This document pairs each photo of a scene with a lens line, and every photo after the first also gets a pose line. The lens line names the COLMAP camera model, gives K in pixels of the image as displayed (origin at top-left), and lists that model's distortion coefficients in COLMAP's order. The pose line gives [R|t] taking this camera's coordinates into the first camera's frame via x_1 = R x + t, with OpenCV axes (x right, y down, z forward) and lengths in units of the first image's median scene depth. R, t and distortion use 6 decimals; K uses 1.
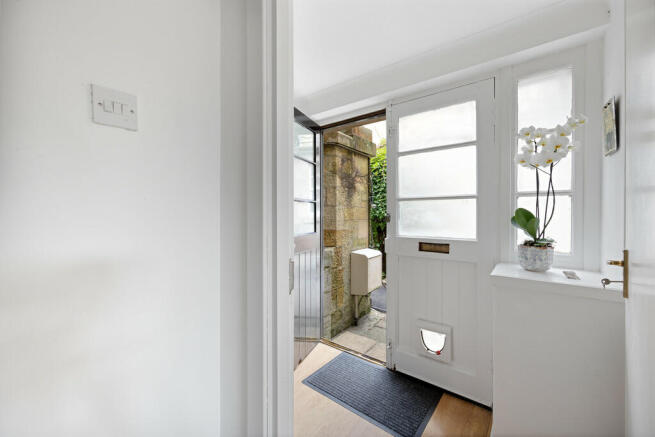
lens RADIAL K [[266.5, 0, 326.6], [0, 266.5, 218.3], [0, 0, 1]] dist [-0.004243, -0.000133]
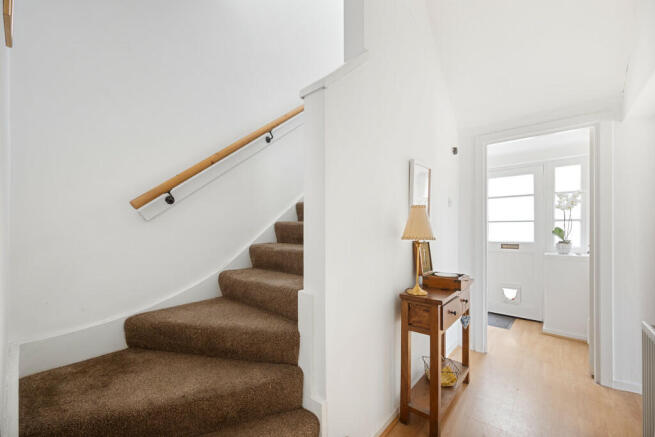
lens RADIAL K [[266.5, 0, 331.5], [0, 266.5, 230.3], [0, 0, 1]] dist [-0.004243, -0.000133]
pose [[0.998618, -0.004193, -0.052390, -1.037359], [0.004177, 0.999991, -0.000411, -0.016472], [0.052391, 0.000191, 0.998627, -1.322366]]
